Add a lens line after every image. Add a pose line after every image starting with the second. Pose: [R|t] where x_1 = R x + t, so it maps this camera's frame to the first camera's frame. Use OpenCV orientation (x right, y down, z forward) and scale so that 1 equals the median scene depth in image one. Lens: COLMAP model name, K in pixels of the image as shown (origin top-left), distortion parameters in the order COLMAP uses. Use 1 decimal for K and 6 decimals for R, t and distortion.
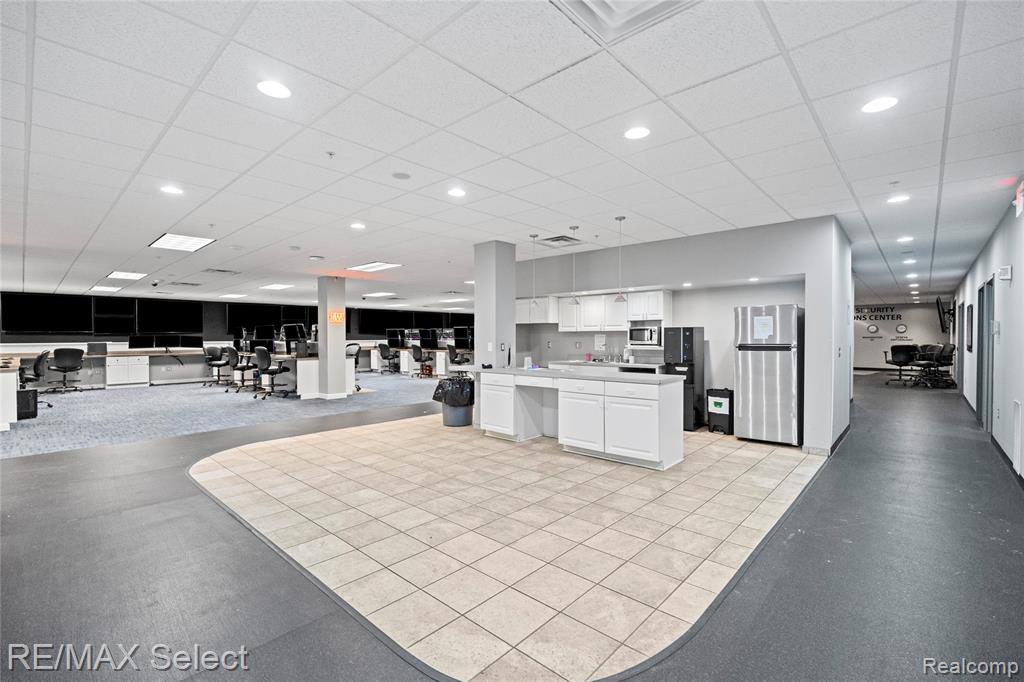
lens RADIAL K [[454.7, 0, 512.6], [0, 454.7, 336.4], [0, 0, 1]] dist [-0.000022, -0.000172]
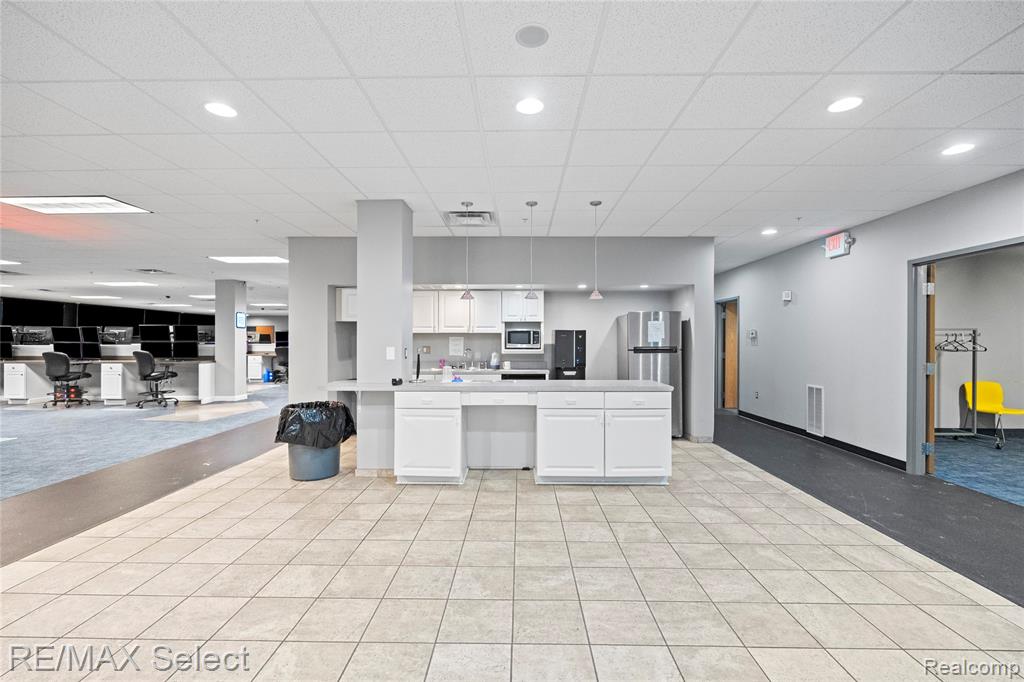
lens RADIAL K [[454.7, 0, 512.6], [0, 454.7, 336.4], [0, 0, 1]] dist [-0.000022, -0.000172]
pose [[0.751317, 0.009940, 0.659867, -0.447752], [-0.003120, 0.999929, -0.011510, 0.005985], [-0.659934, 0.006589, 0.751294, 0.445353]]
